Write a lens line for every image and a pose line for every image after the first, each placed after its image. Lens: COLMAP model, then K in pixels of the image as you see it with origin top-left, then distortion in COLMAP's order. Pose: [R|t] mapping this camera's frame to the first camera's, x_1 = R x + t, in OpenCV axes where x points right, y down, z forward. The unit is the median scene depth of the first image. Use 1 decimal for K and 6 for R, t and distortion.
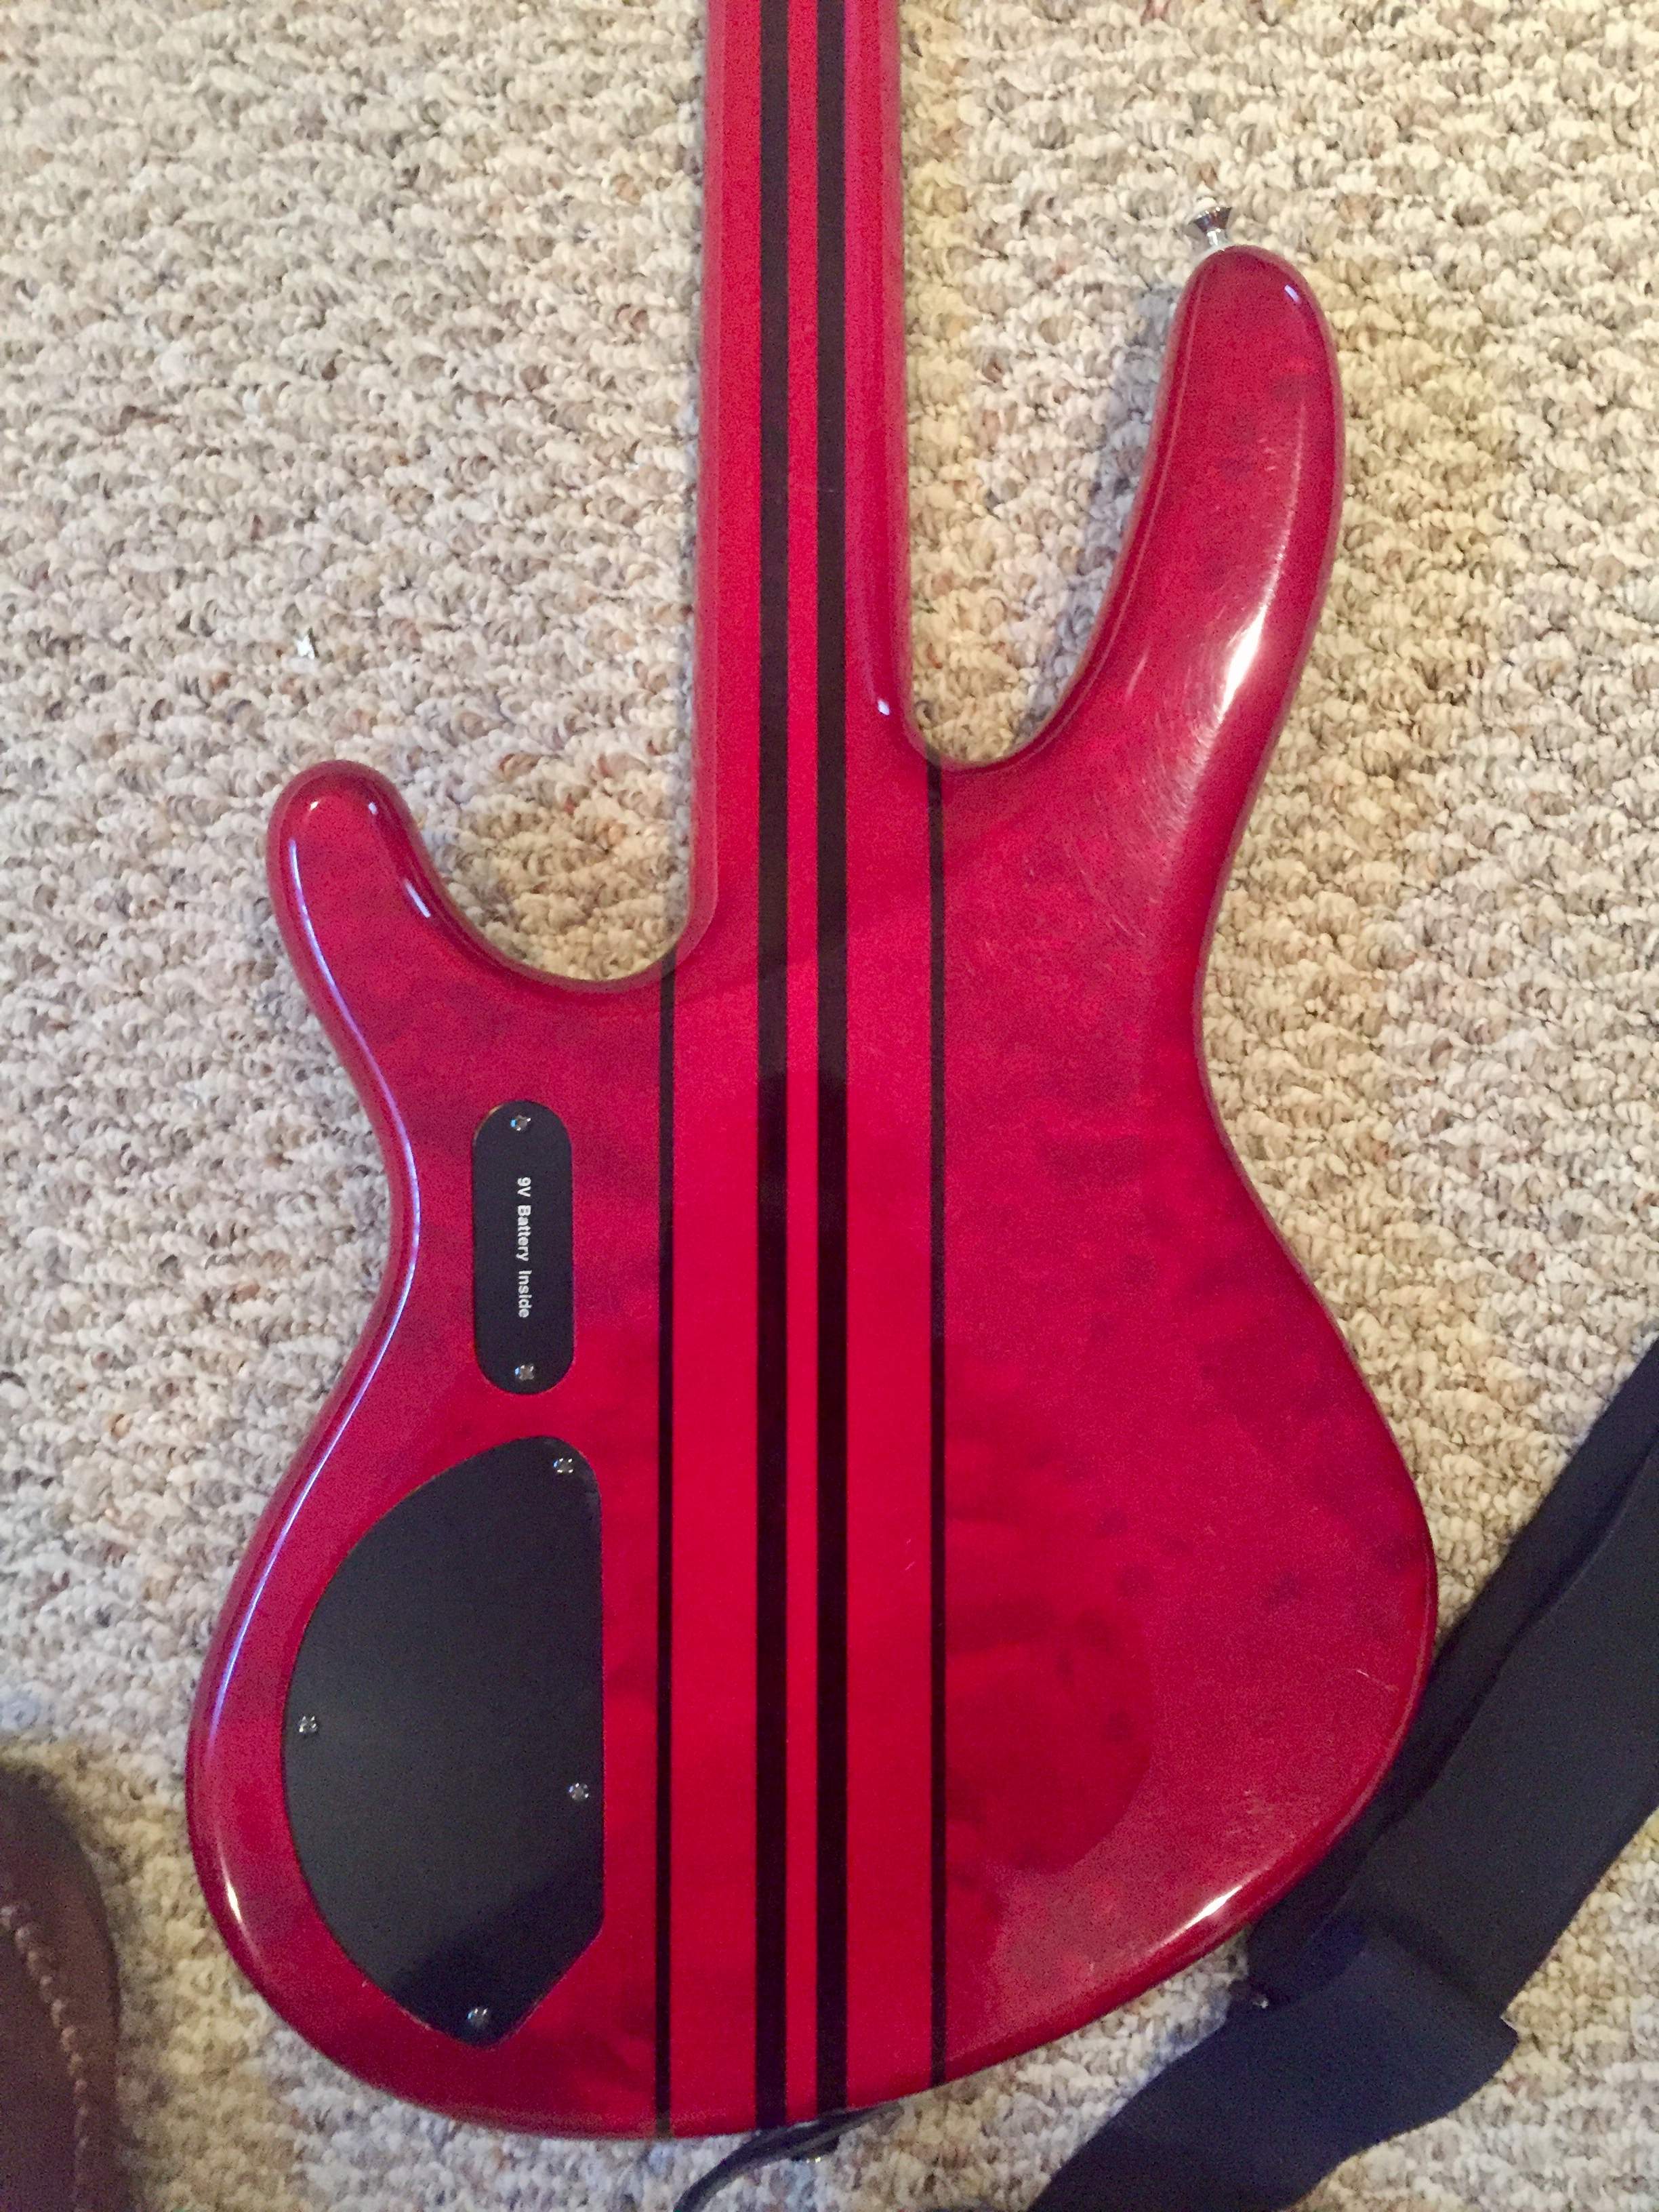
lens RADIAL K [[1885.8, 0, 832.5], [0, 1885.8, 1107.8], [0, 0, 1]] dist [0.050631, -0.042273]
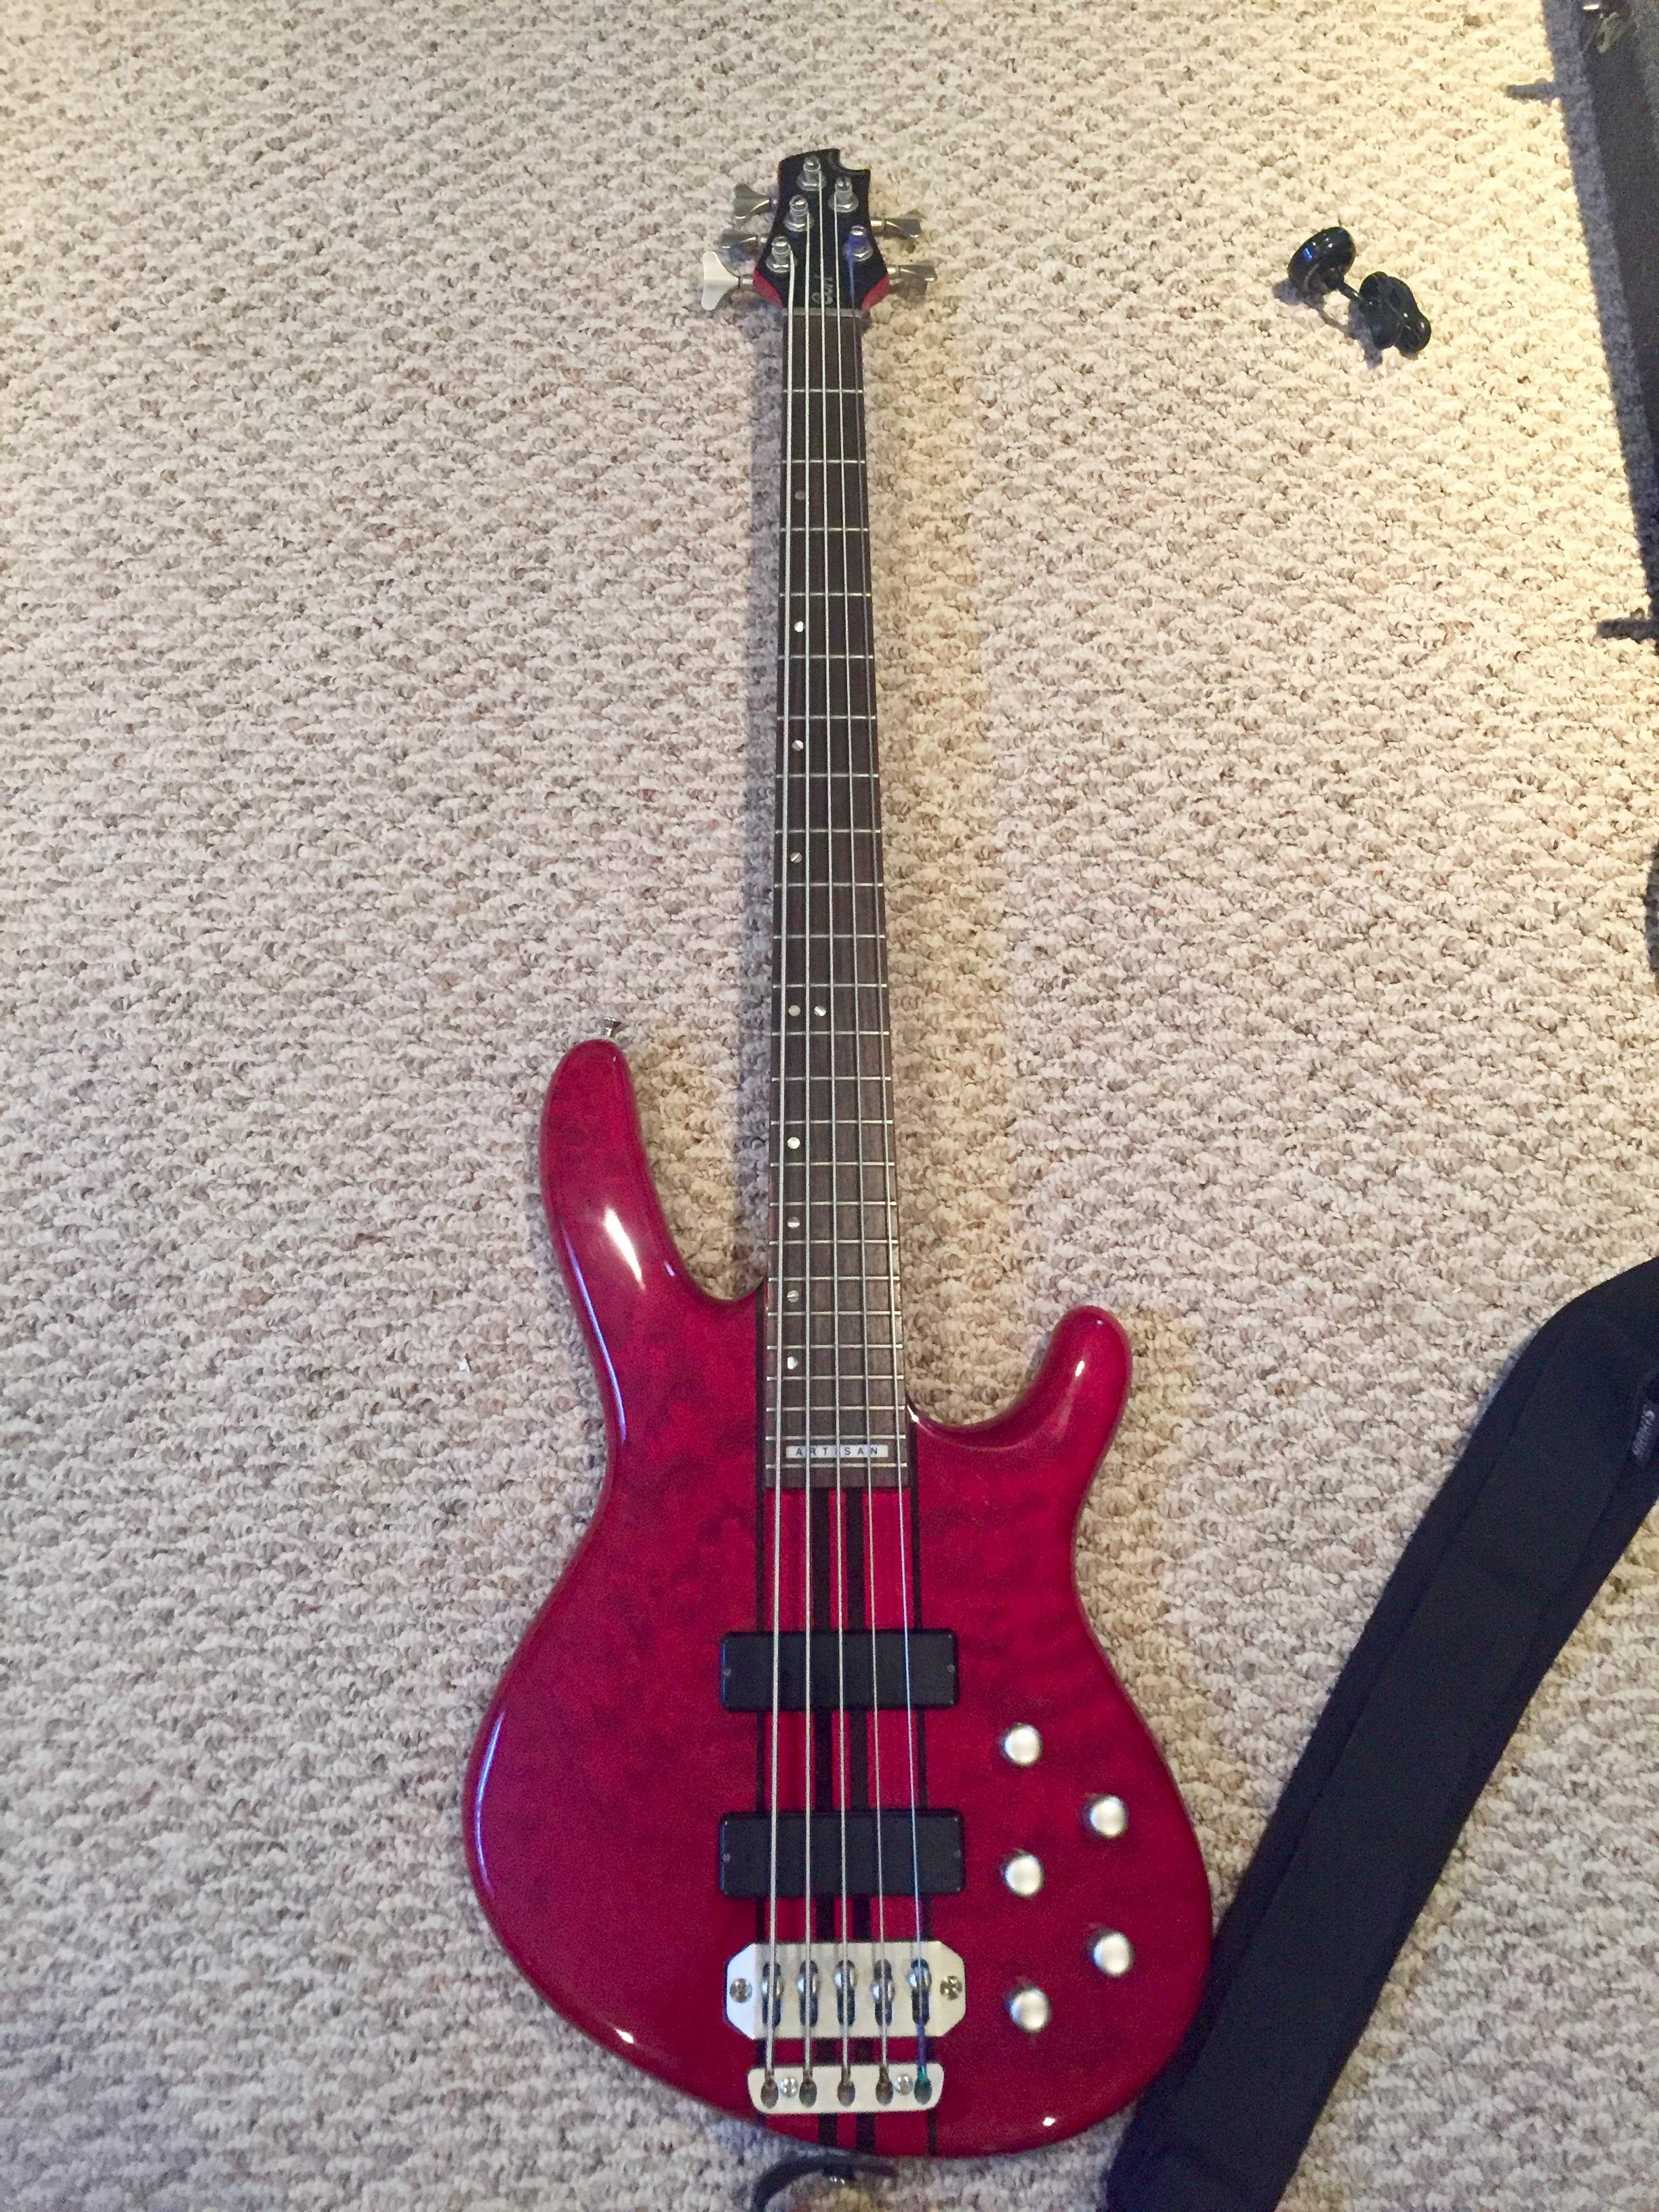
lens RADIAL K [[1885.8, 0, 835.5], [0, 1885.8, 1110.8], [0, 0, 1]] dist [0.050631, -0.042273]
pose [[0.997535, -0.060208, 0.036032, 0.004724], [0.067915, 0.957532, -0.280215, 0.033943], [-0.017630, 0.281972, 0.959261, -0.680675]]
